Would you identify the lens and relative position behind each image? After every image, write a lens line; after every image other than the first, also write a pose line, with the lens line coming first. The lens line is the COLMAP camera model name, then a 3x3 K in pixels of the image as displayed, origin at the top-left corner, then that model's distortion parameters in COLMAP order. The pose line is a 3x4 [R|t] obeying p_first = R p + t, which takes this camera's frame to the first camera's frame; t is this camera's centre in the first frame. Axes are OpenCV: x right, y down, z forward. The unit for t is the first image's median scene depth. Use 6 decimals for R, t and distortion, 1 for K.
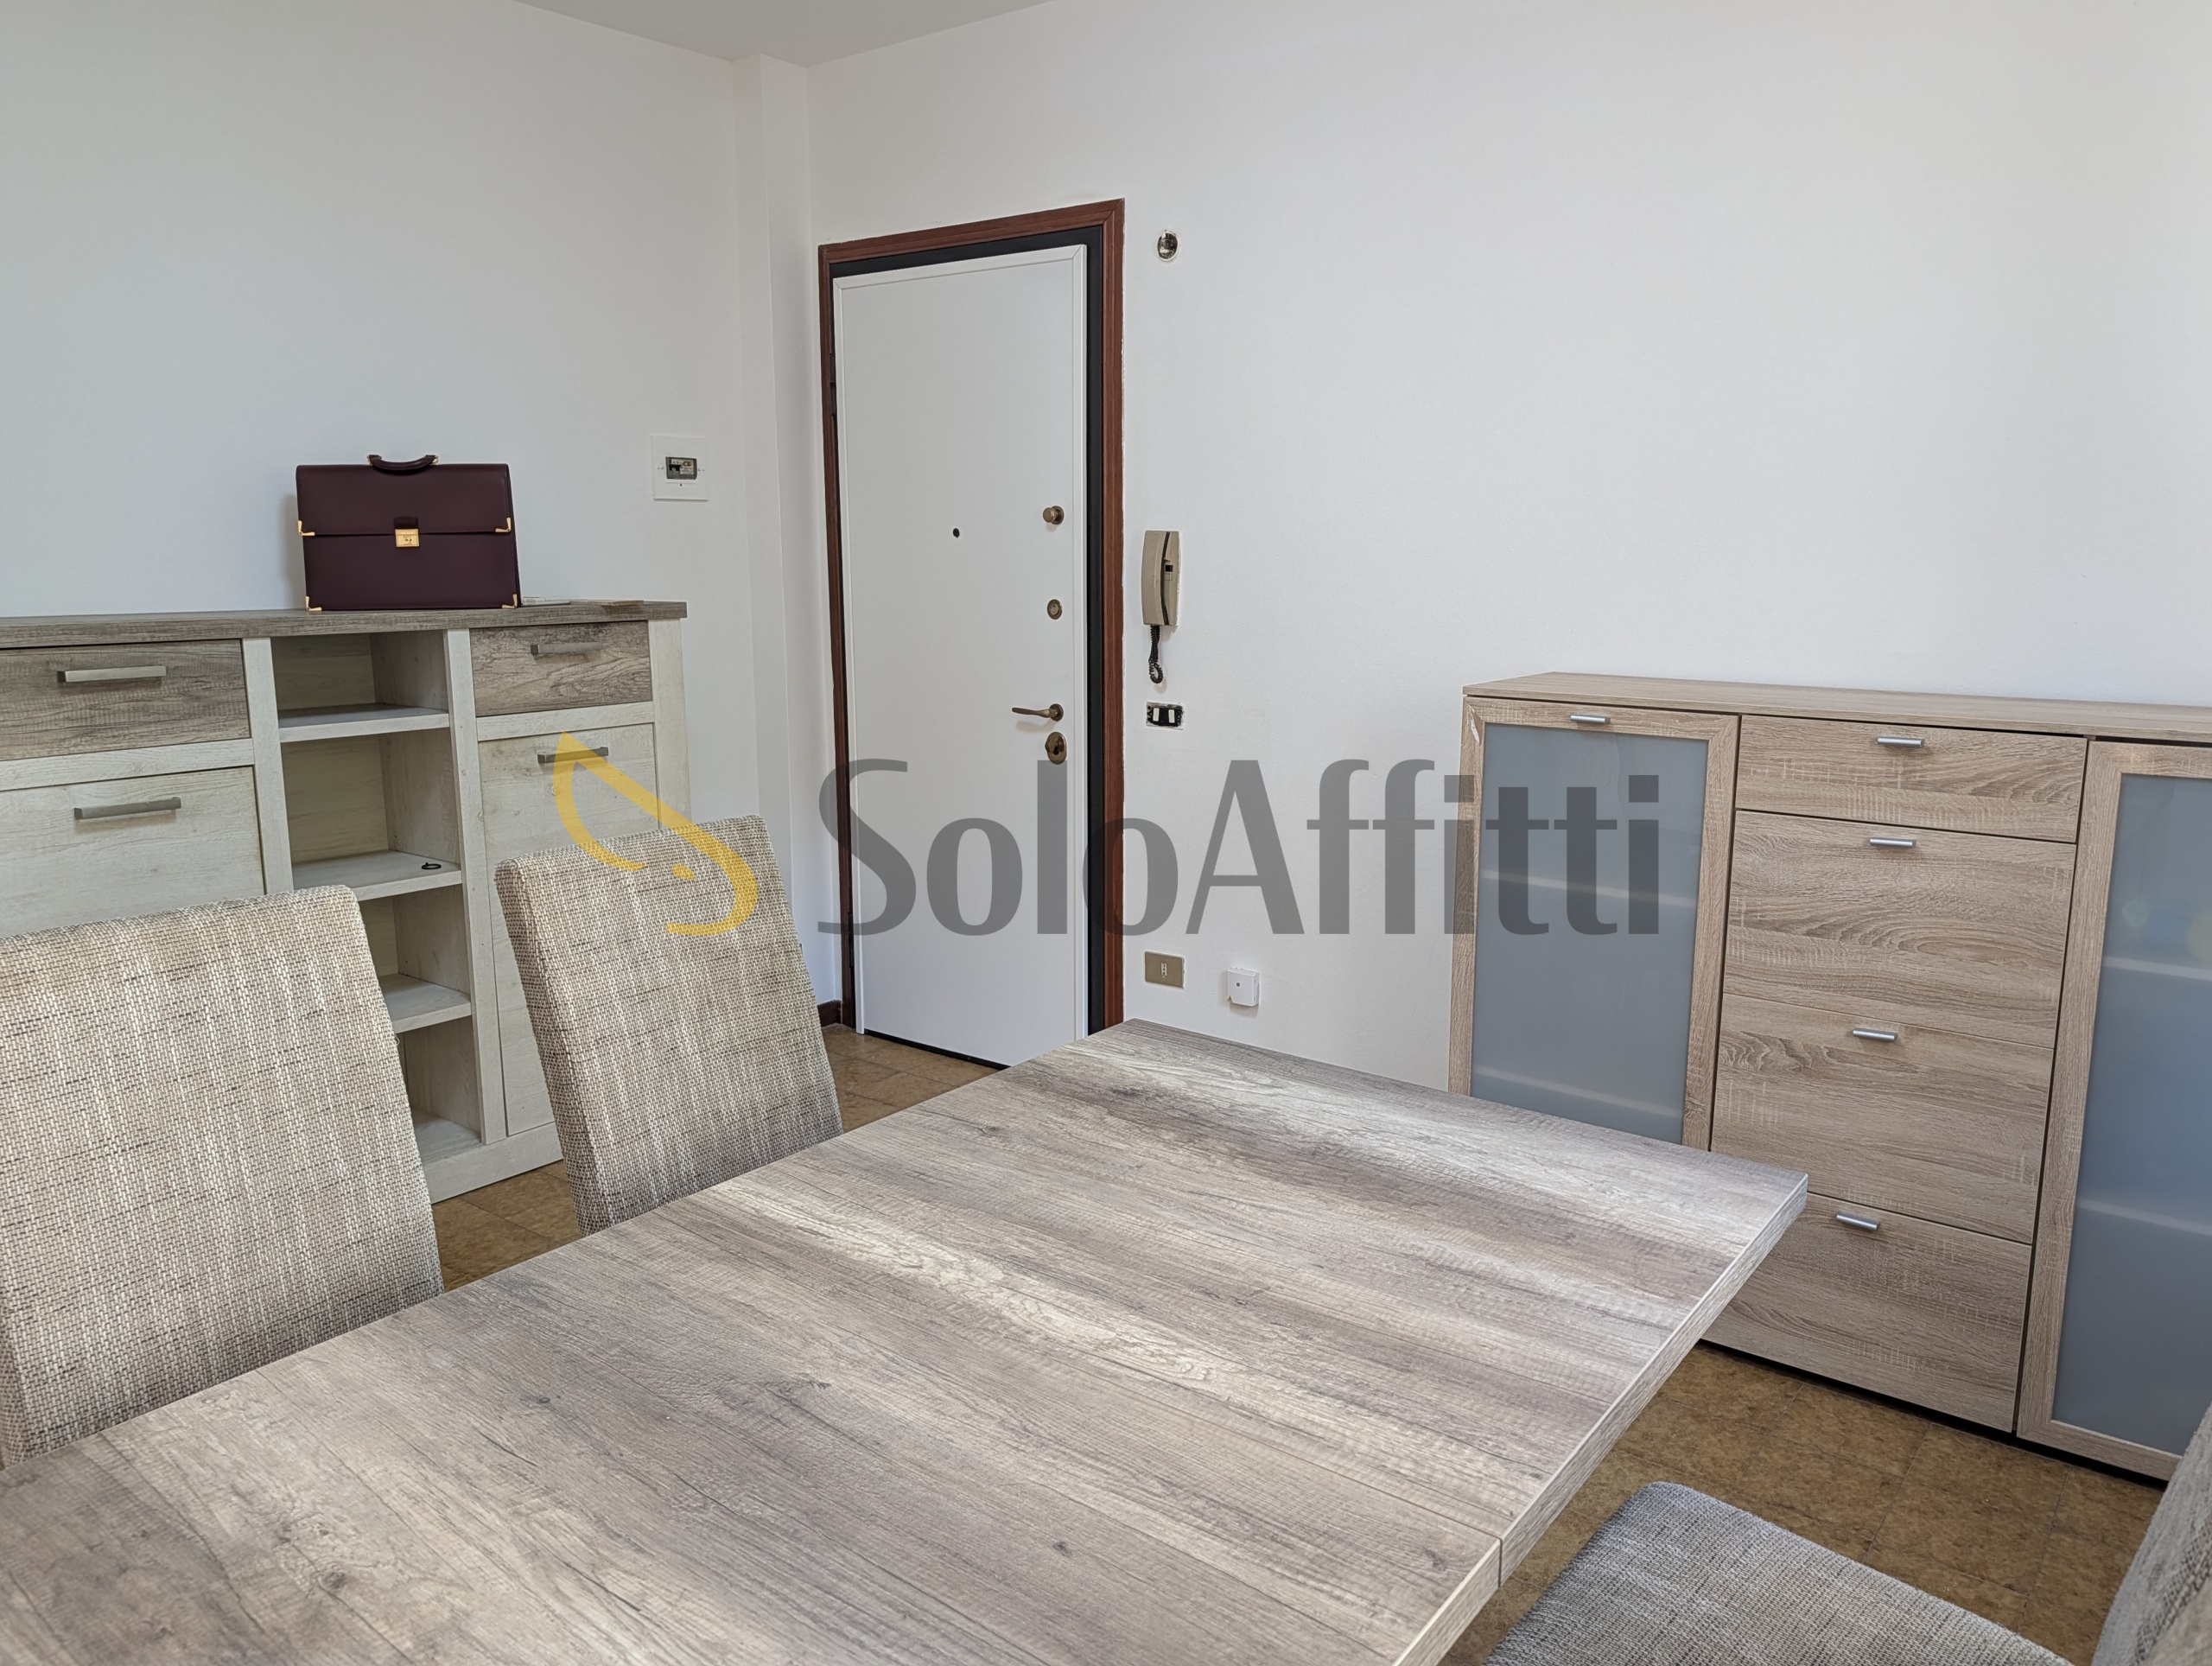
lens RADIAL K [[1584.2, 0, 1110.2], [0, 1584.2, 843.5], [0, 0, 1]] dist [0.007538, 0.000836]
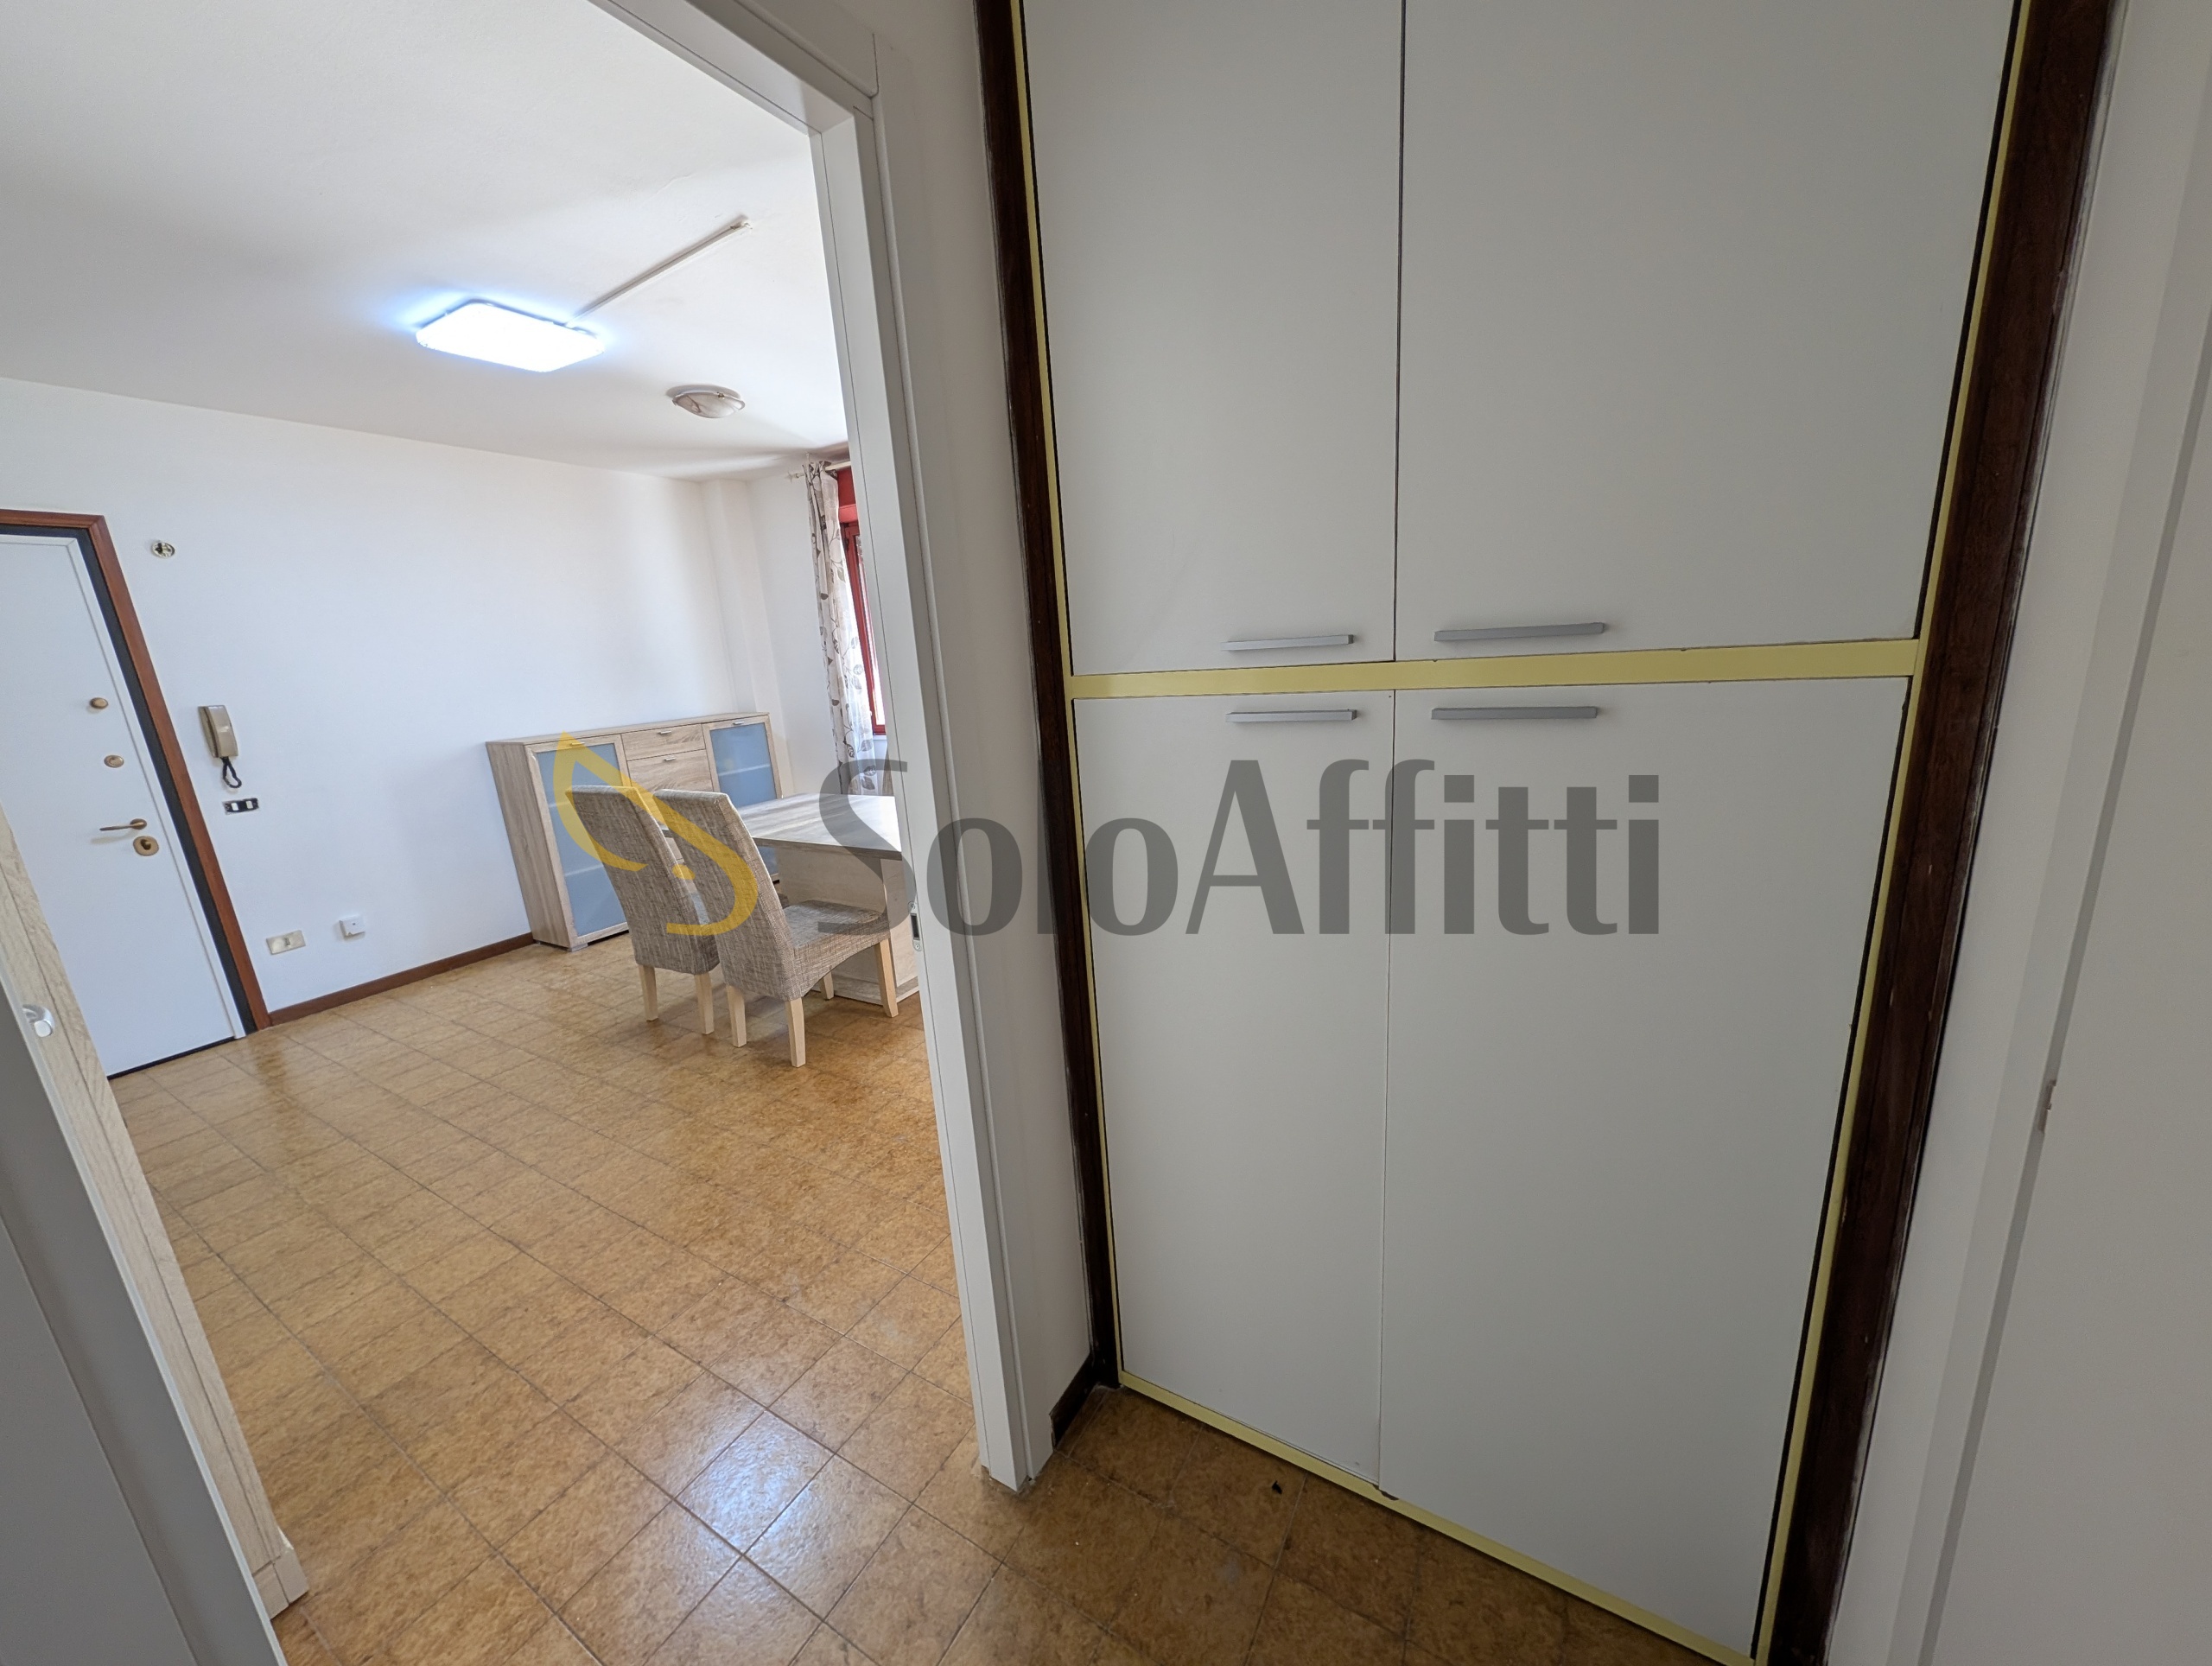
lens RADIAL K [[810.6, 0, 1107.6], [0, 810.6, 835.1], [0, 0, 1]] dist [0.000363, -0.000106]
pose [[-0.129653, -0.224092, 0.965905, -1.311306], [0.247029, 0.936113, 0.250339, -0.047962], [-0.960295, 0.271064, -0.066013, 0.149033]]
